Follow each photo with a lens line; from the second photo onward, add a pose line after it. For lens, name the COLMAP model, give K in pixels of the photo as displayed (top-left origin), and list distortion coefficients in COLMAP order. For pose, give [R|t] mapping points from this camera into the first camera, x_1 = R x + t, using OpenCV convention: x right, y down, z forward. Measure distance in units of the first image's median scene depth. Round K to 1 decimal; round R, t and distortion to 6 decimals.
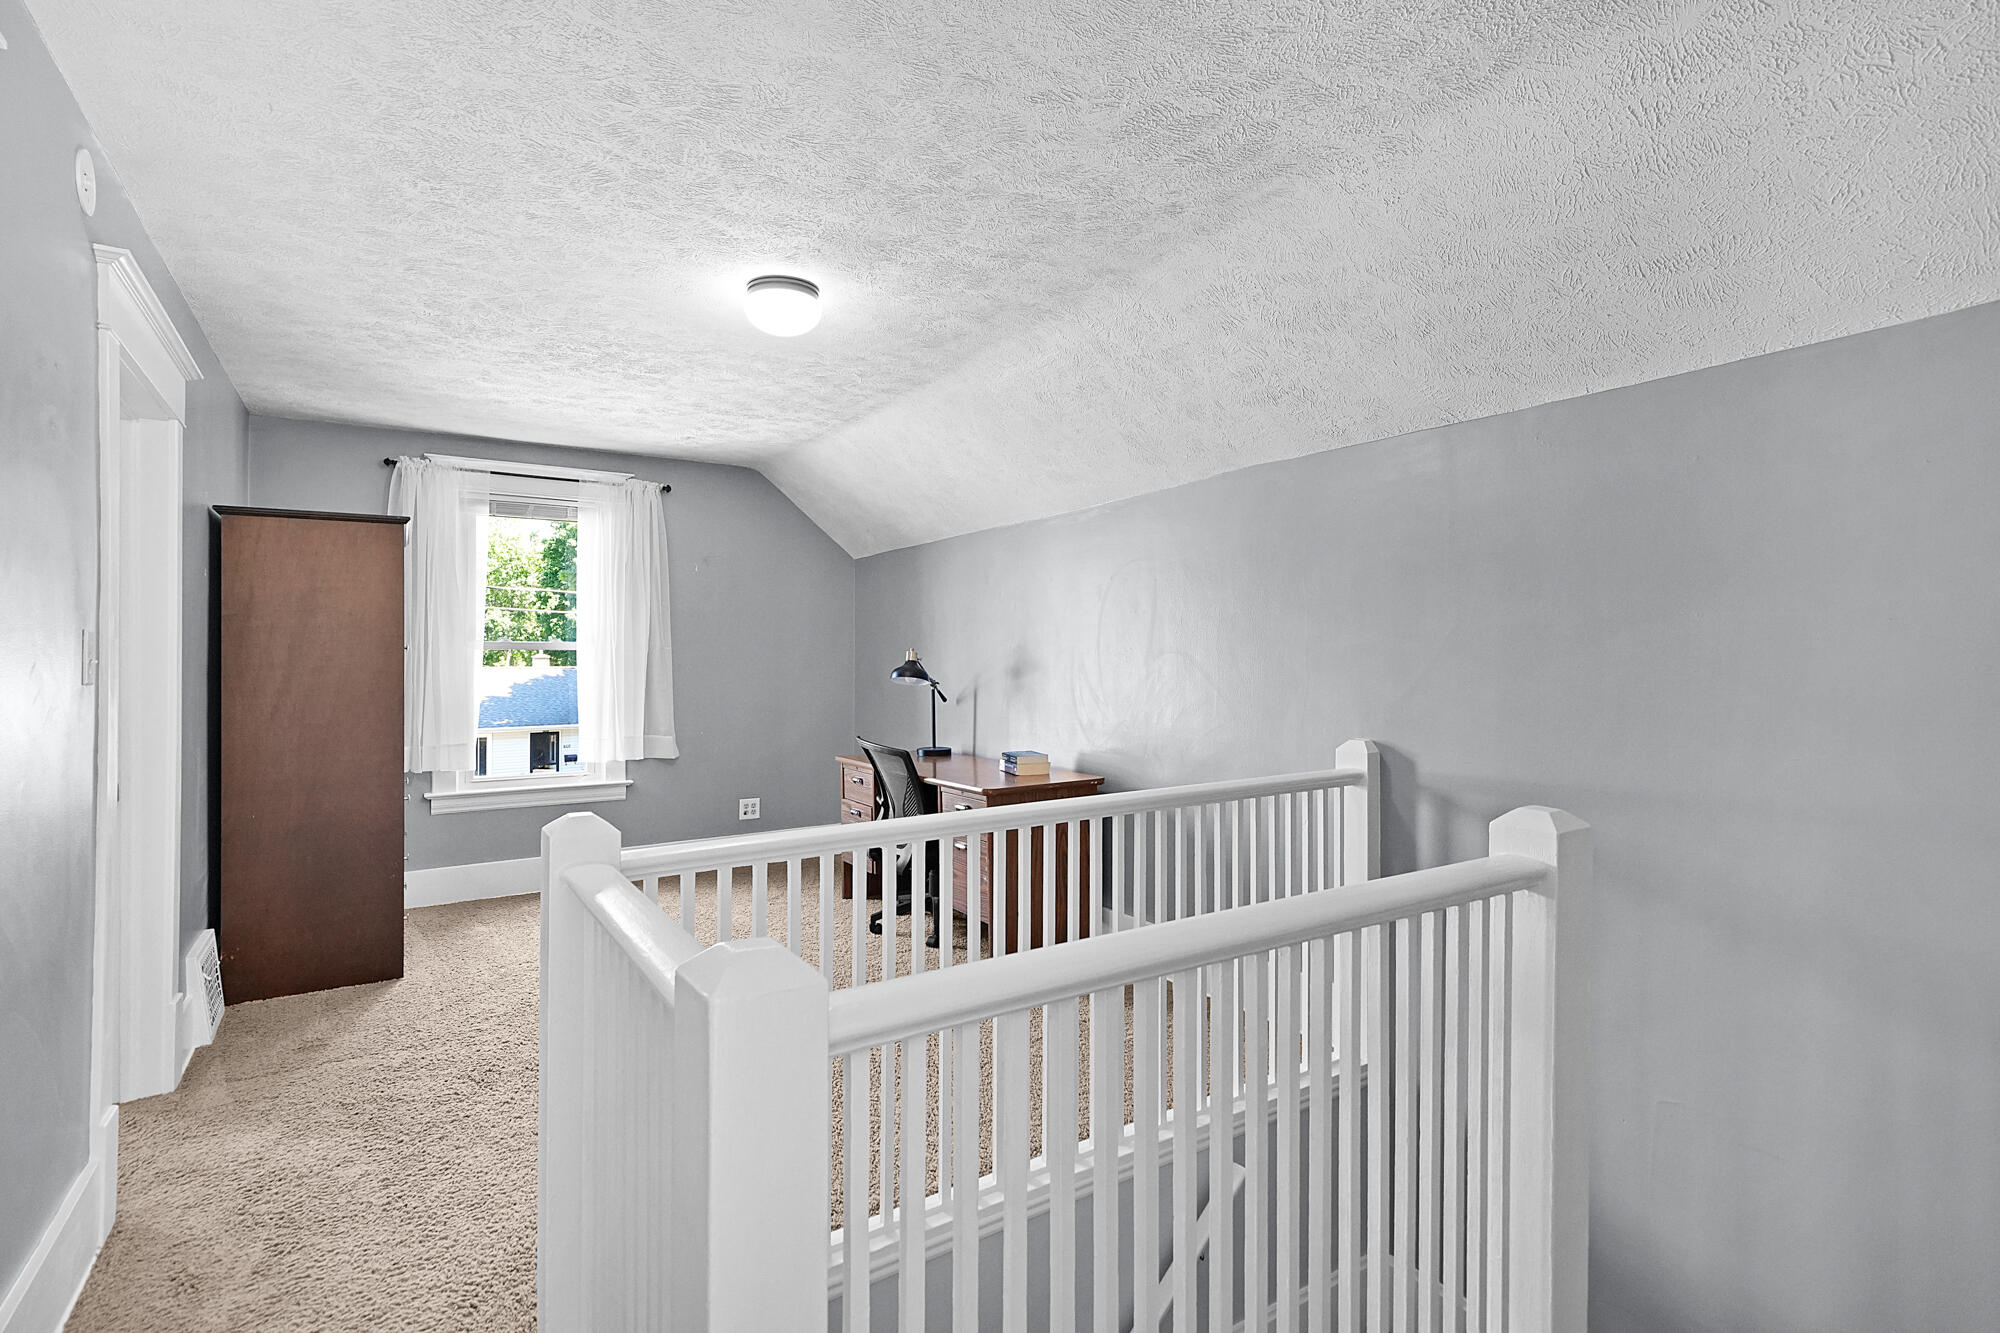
lens RADIAL K [[958.6, 0, 1002.1], [0, 958.6, 663.5], [0, 0, 1]] dist [0.008601, 0.001846]
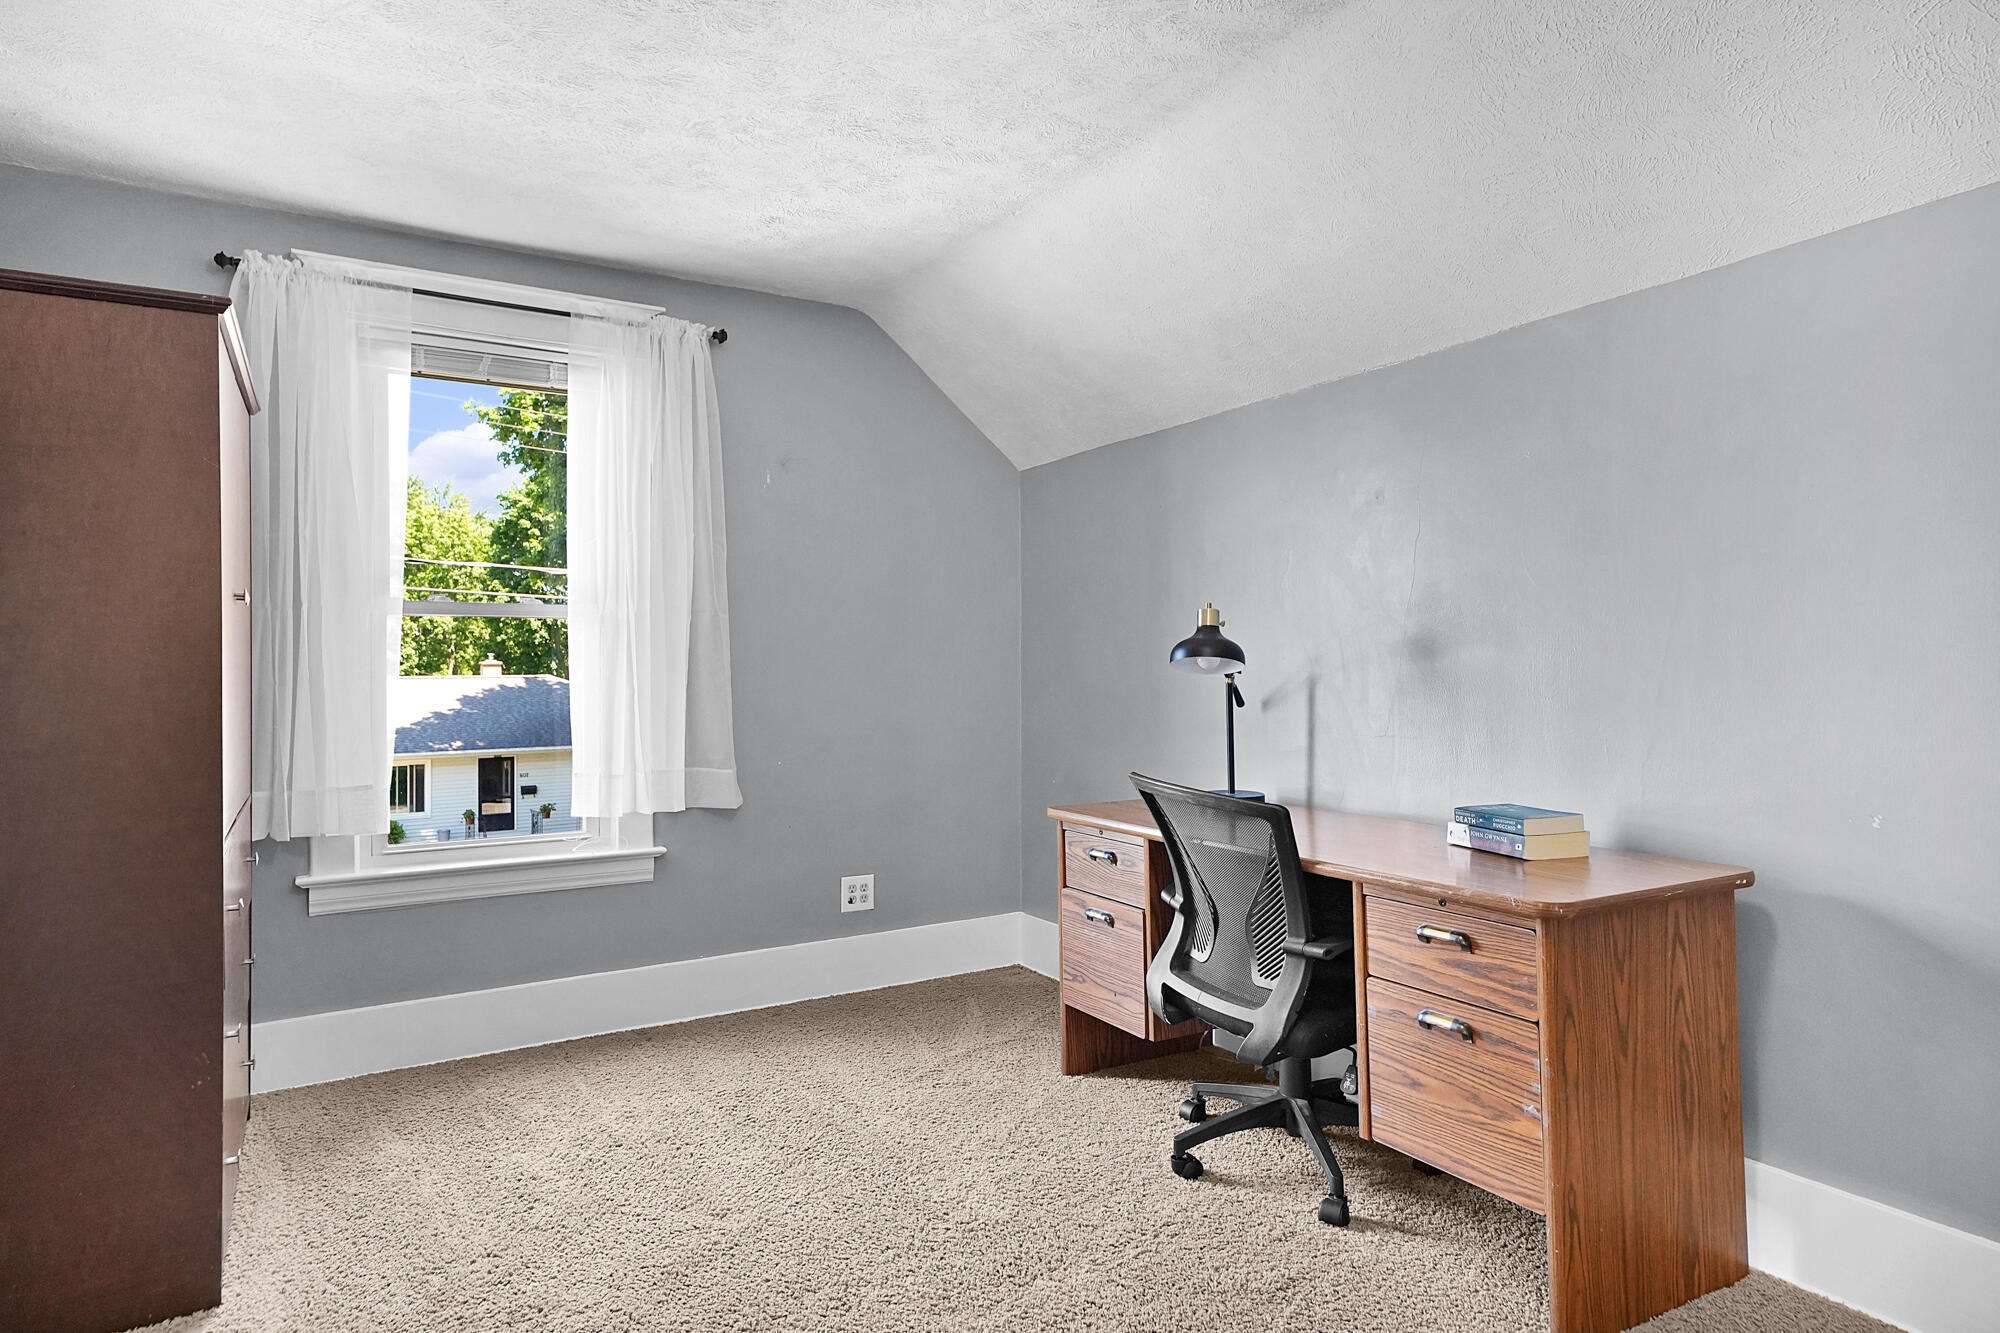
lens RADIAL K [[1173.6, 0, 999.4], [0, 1173.6, 672.4], [0, 0, 1]] dist [0.024596, 0.000613]
pose [[0.999210, -0.005081, -0.039417, -0.161568], [0.005125, 0.999986, 0.001007, 0.018738], [0.039411, -0.001208, 0.999222, 0.316979]]
